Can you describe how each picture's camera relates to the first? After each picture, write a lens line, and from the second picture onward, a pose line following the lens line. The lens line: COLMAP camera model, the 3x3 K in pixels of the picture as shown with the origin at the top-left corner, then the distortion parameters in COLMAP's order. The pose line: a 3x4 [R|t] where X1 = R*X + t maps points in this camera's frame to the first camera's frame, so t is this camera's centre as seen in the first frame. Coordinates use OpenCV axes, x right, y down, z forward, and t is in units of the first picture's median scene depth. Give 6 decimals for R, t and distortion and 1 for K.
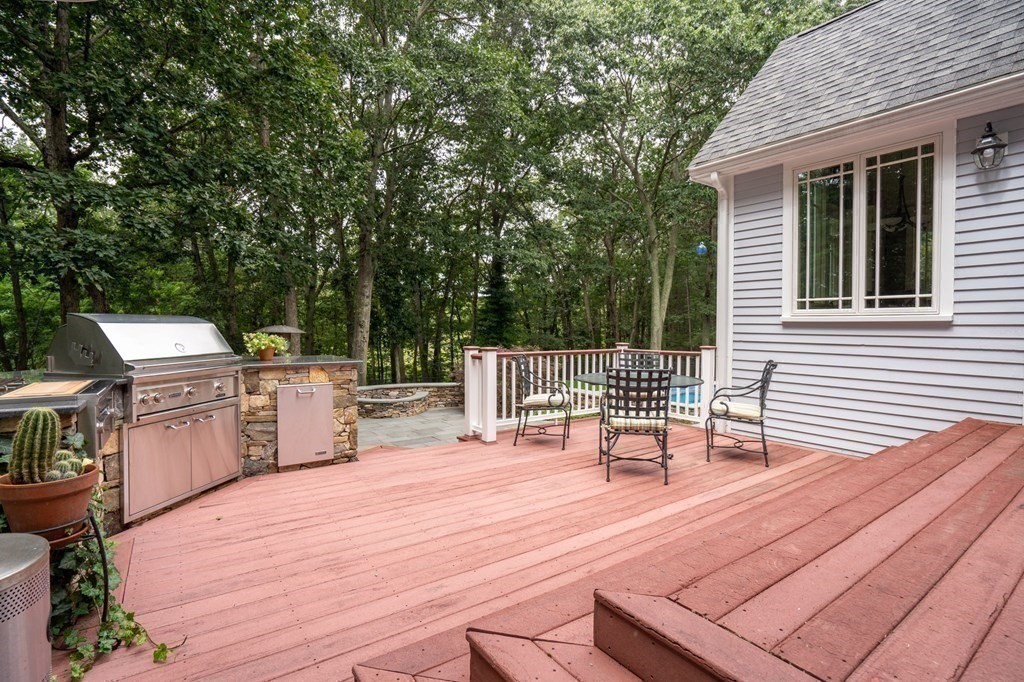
lens RADIAL K [[483.3, 0, 514.8], [0, 483.3, 334.5], [0, 0, 1]] dist [0.005499, 0.000467]
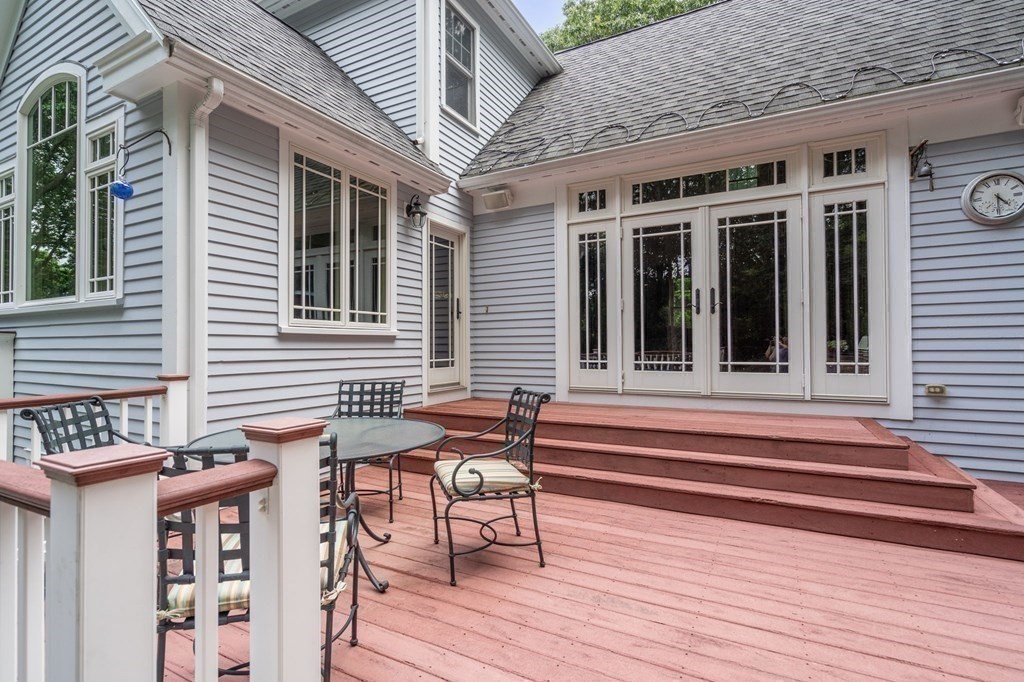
lens RADIAL K [[483.3, 0, 515.8], [0, 483.3, 342.8], [0, 0, 1]] dist [0.005499, 0.000467]
pose [[-0.433043, -0.001133, 0.901373, -0.357684], [0.016205, 0.999828, 0.009042, -0.013737], [-0.901228, 0.018522, -0.432950, 1.180455]]
